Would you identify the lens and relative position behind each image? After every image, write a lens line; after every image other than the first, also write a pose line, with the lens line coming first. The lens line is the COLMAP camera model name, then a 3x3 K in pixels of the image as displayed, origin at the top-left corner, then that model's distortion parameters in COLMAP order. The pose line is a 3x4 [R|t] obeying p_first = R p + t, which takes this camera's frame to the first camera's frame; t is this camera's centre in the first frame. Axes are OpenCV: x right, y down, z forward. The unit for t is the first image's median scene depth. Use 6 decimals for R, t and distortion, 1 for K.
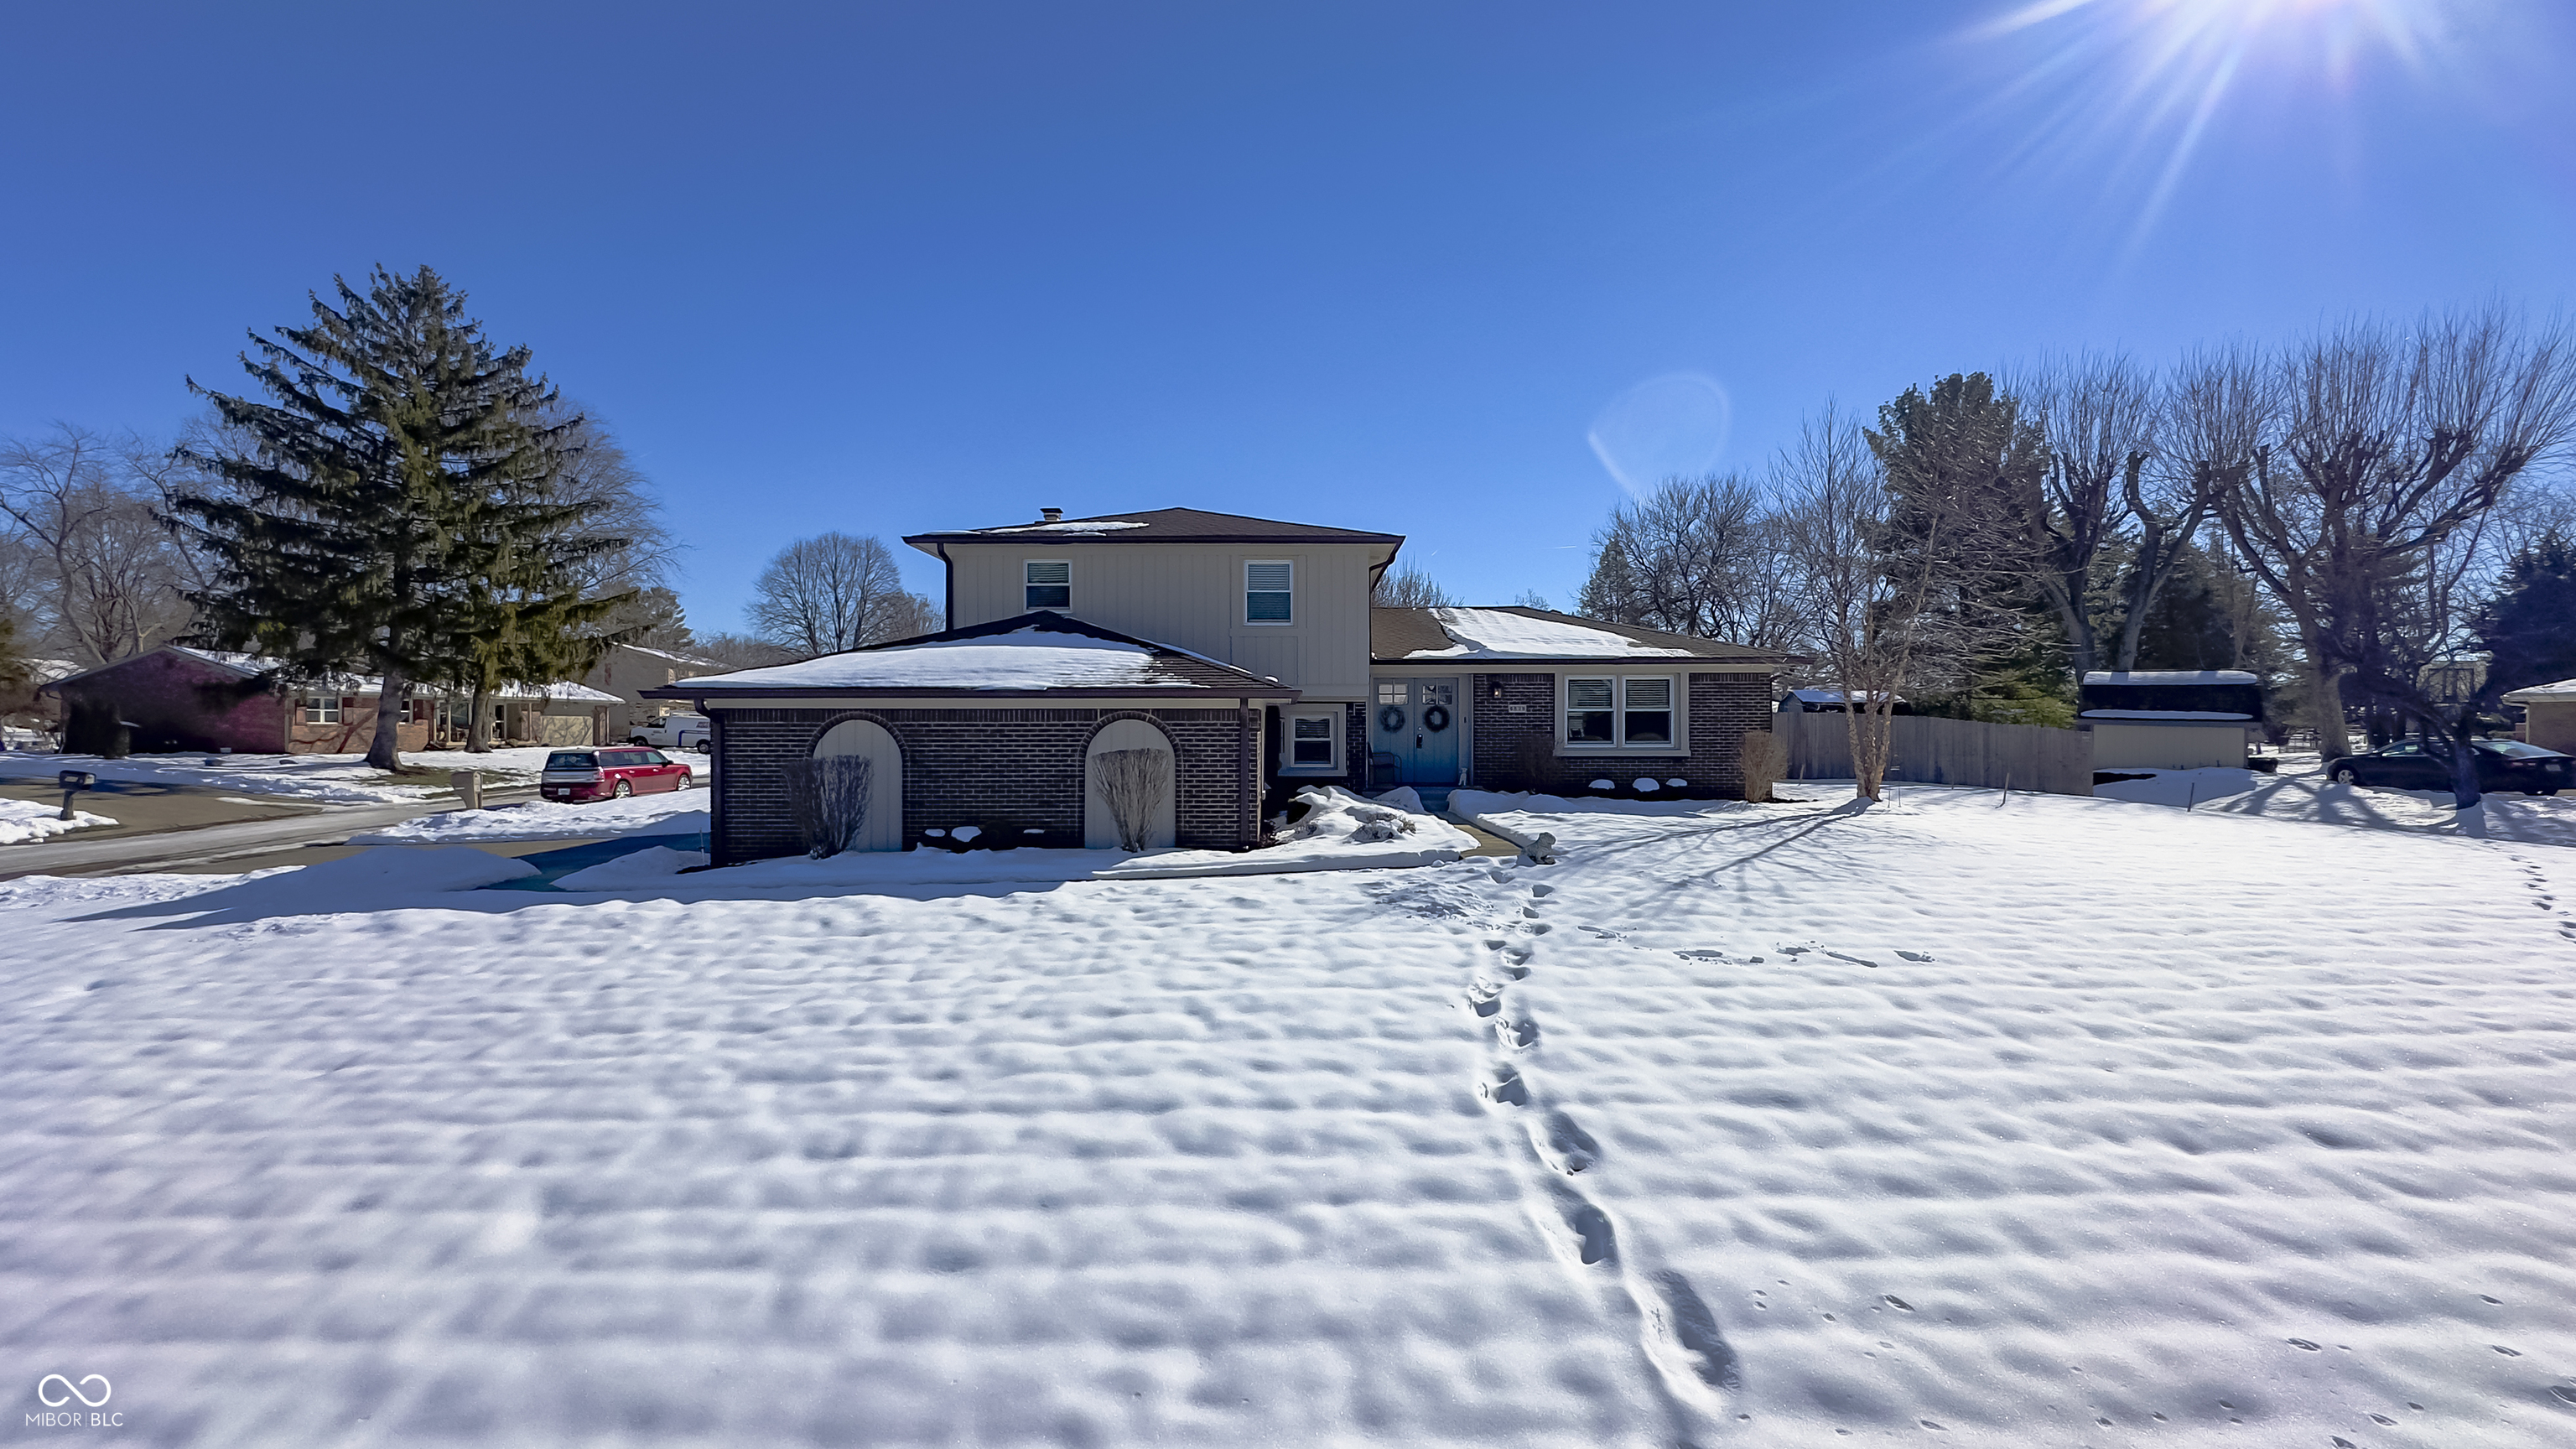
lens RADIAL K [[1035.1, 0, 1286.5], [0, 1035.1, 742.1], [0, 0, 1]] dist [-0.004861, -0.000430]
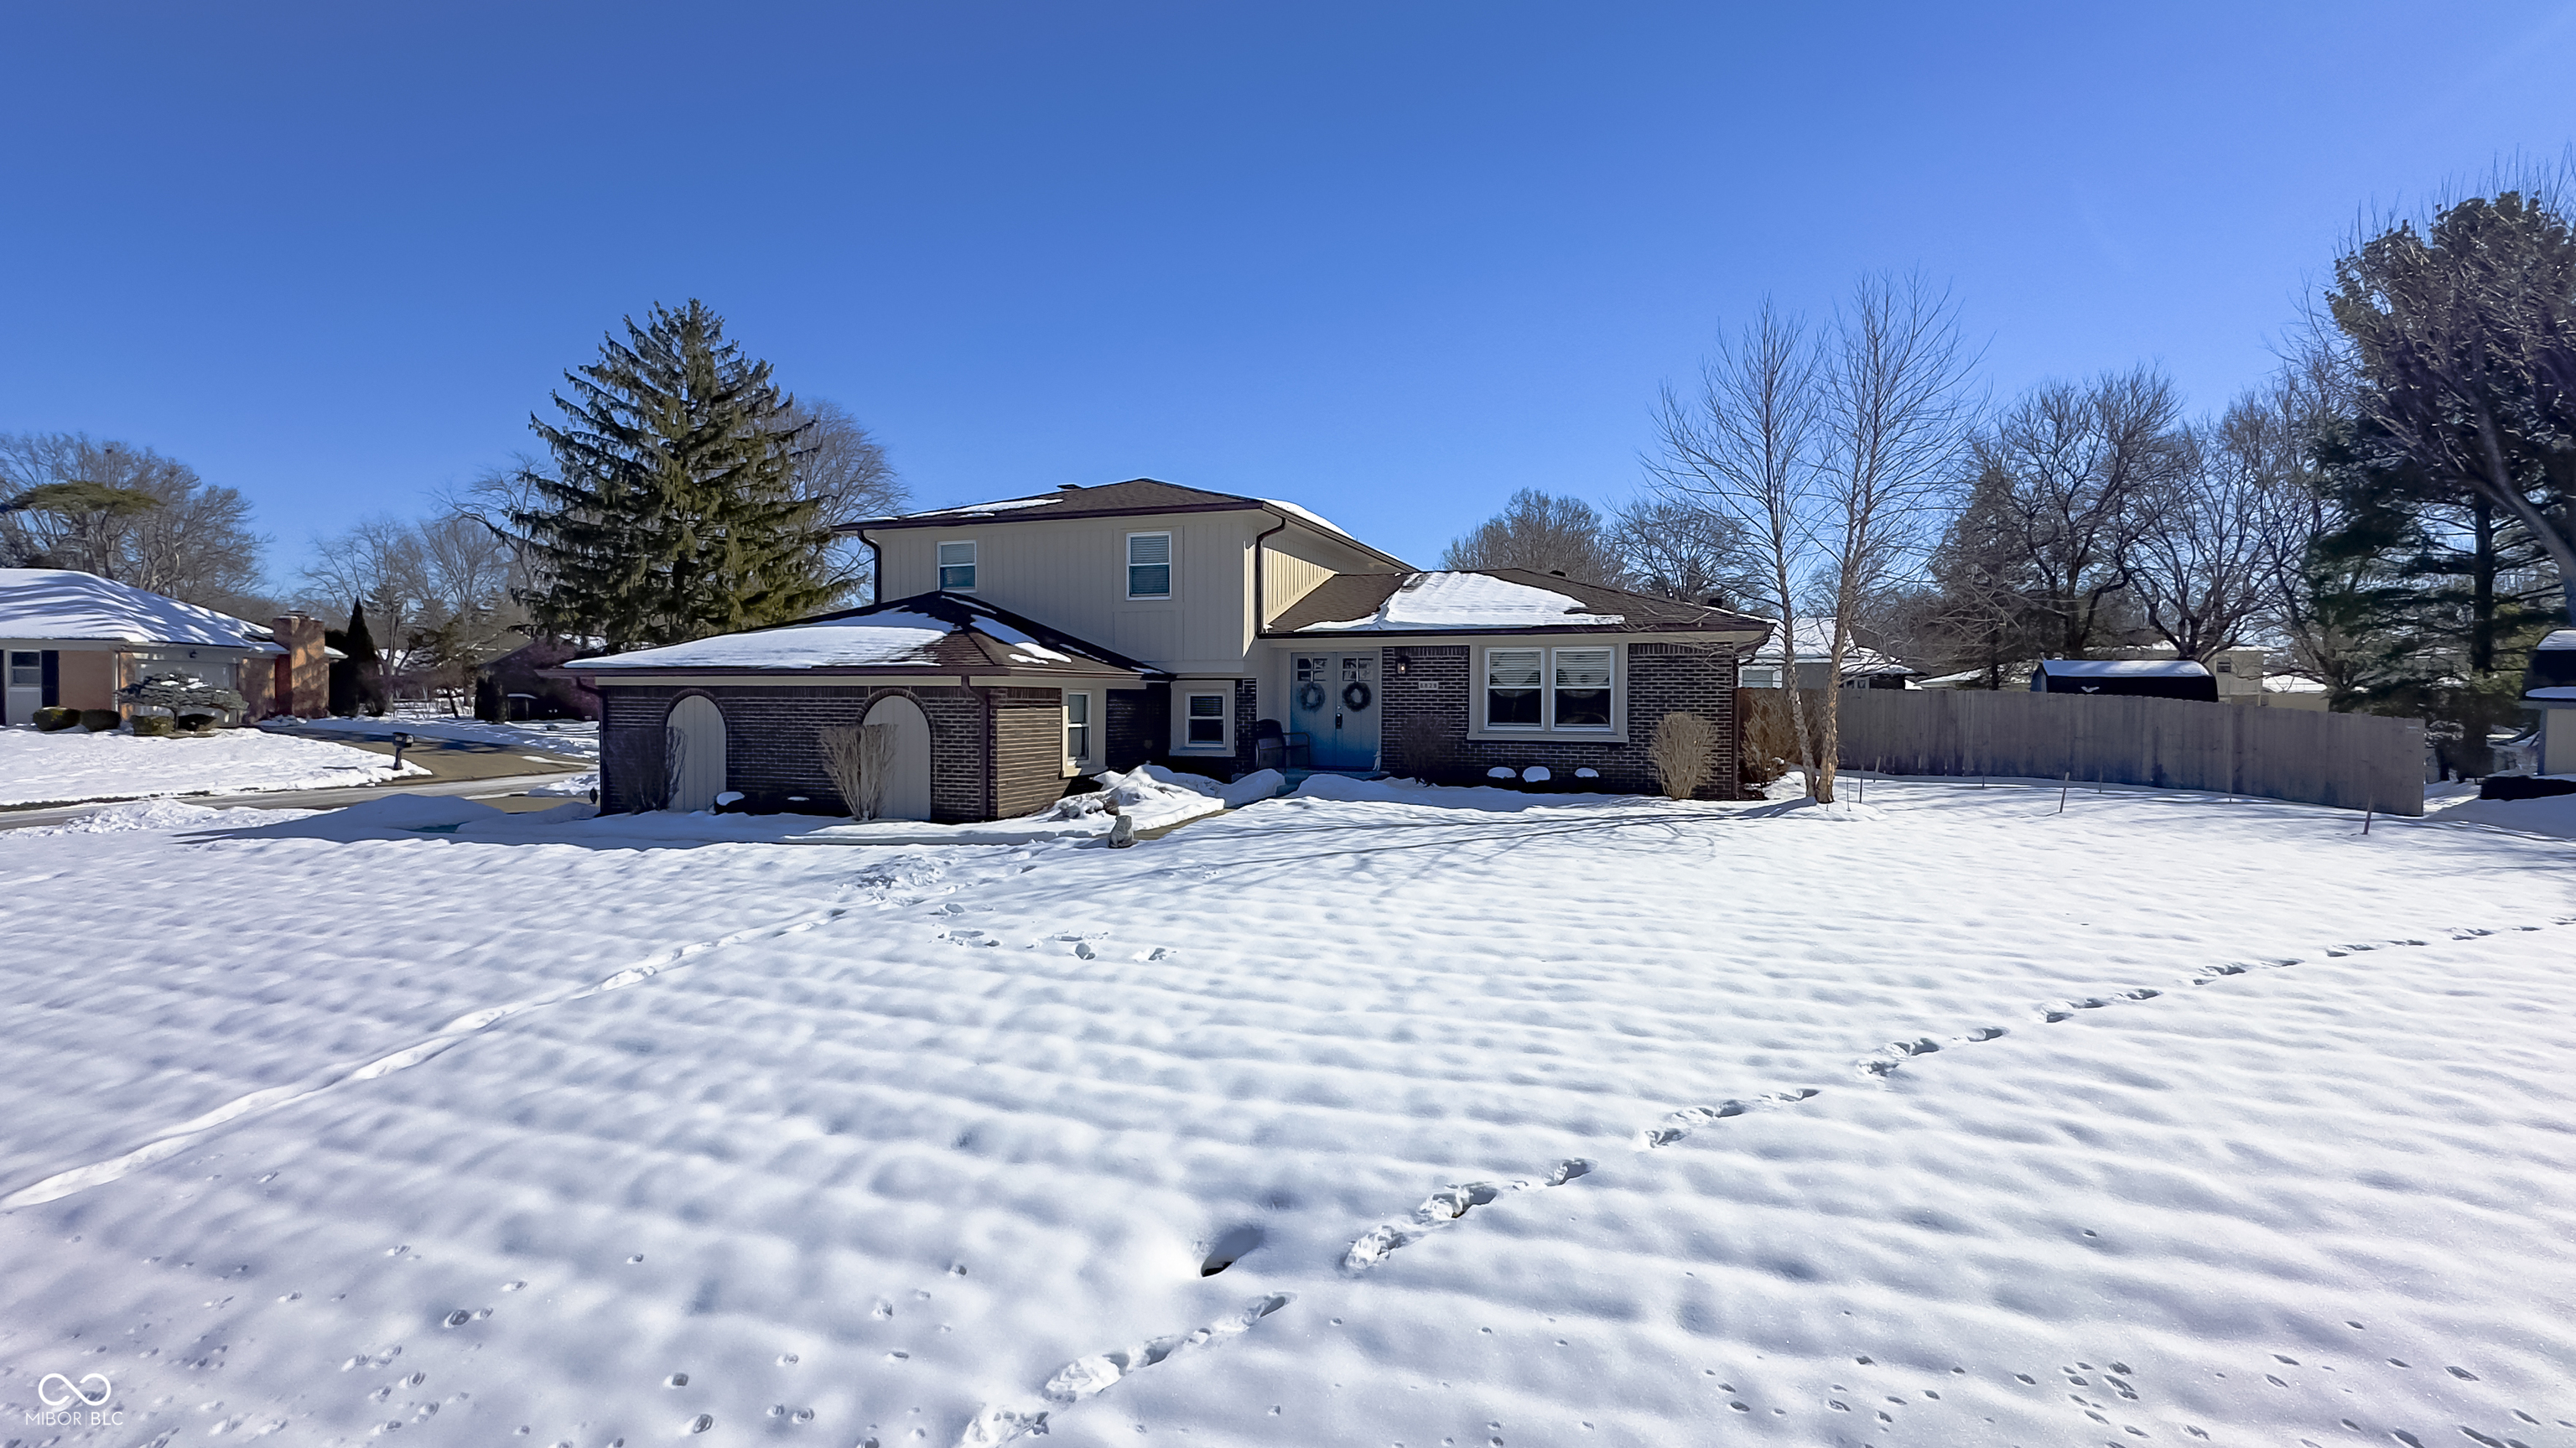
lens RADIAL K [[1152.0, 0, 1288.0], [0, 1152.0, 724.0], [0, 0, 1]] dist [-0.001454, -0.000083]
pose [[0.940611, 0.012703, -0.339248, 0.603200], [-0.011694, 0.999919, 0.005017, -0.003658], [0.339284, -0.000752, 0.940684, 0.035940]]
